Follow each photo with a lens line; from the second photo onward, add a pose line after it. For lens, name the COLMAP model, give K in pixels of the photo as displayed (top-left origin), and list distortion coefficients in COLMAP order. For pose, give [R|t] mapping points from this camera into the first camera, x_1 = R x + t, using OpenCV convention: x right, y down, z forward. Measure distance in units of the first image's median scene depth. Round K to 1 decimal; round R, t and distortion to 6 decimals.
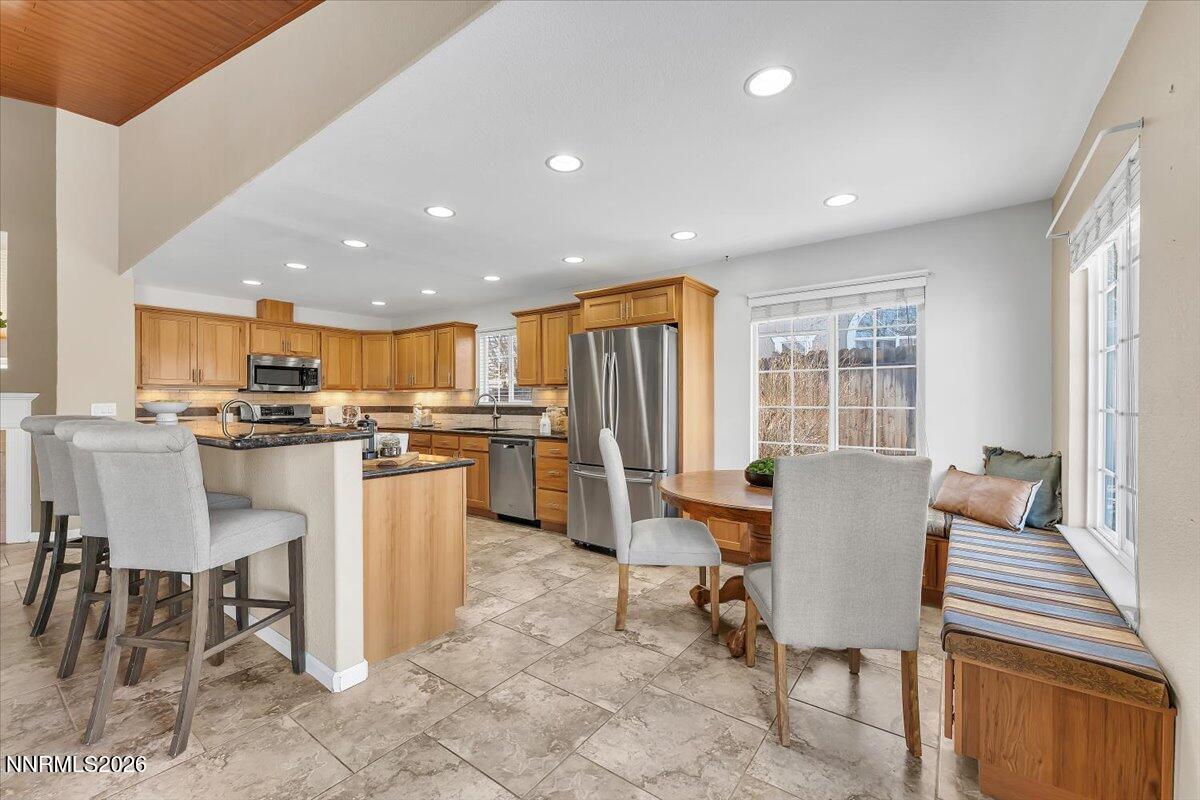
lens RADIAL K [[486.5, 0, 596.4], [0, 486.5, 403.7], [0, 0, 1]] dist [-0.003203, -0.000165]
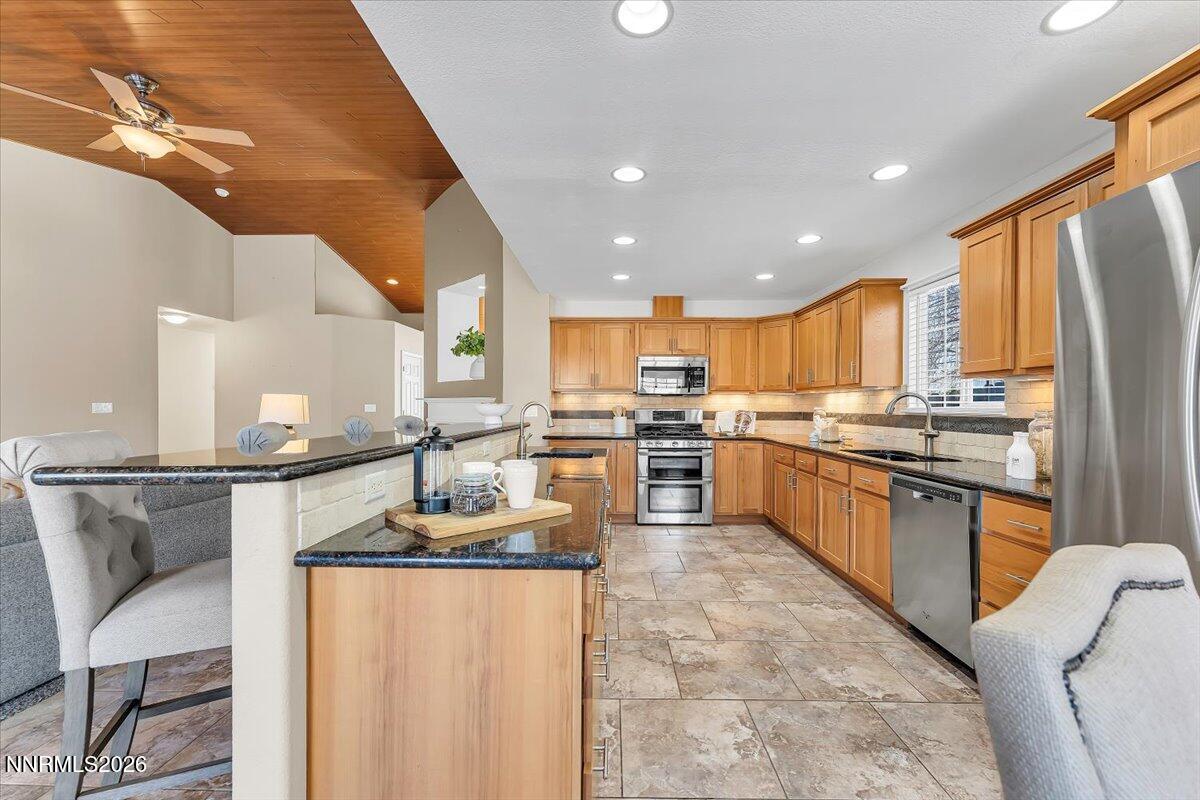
lens RADIAL K [[489.6, 0, 603.9], [0, 489.6, 408.3], [0, 0, 1]] dist [-0.003743, -0.000340]
pose [[0.582595, 0.008923, -0.812713, 0.029903], [-0.010130, 0.999942, 0.003716, -0.000874], [0.812699, 0.006068, 0.582652, 0.361838]]
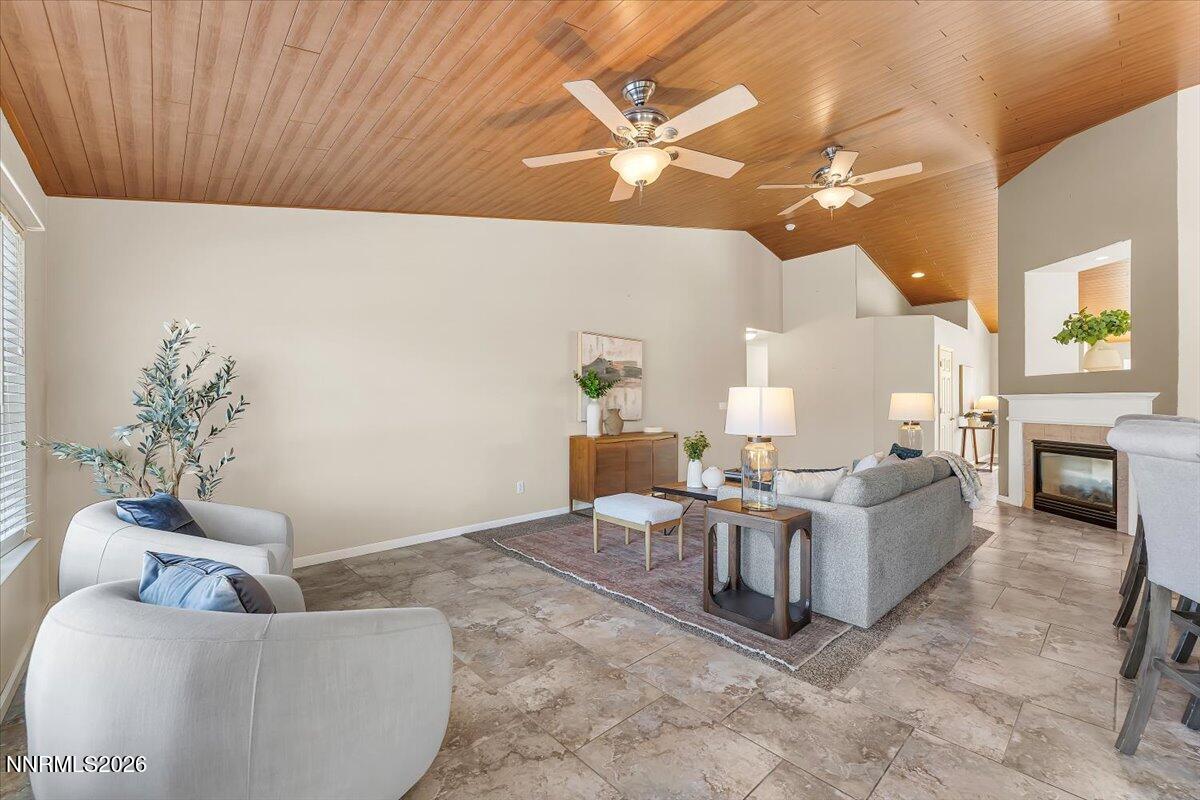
lens RADIAL K [[486.5, 0, 596.4], [0, 486.5, 403.7], [0, 0, 1]] dist [-0.003203, -0.000165]
pose [[-0.195124, 0.004765, -0.980767, 0.032778], [-0.001944, 0.999984, 0.005245, 0.000272], [0.980777, 0.002930, -0.195112, 0.045829]]
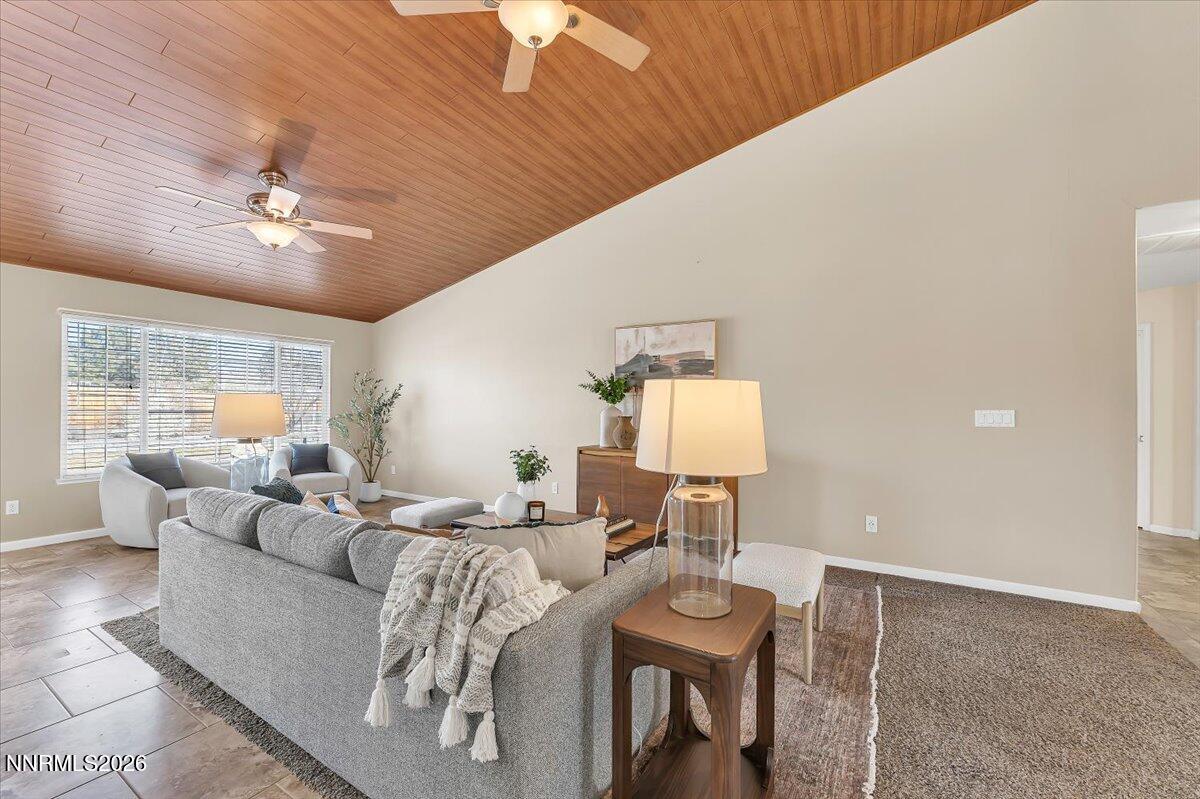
lens RADIAL K [[481.0, 0, 598.4], [0, 481.0, 408.9], [0, 0, 1]] dist [-0.003216, -0.000280]
pose [[-0.996084, -0.003746, -0.088329, -0.783186], [-0.004423, 0.999962, 0.007470, -0.001456], [0.088298, 0.007831, -0.996063, 0.643790]]
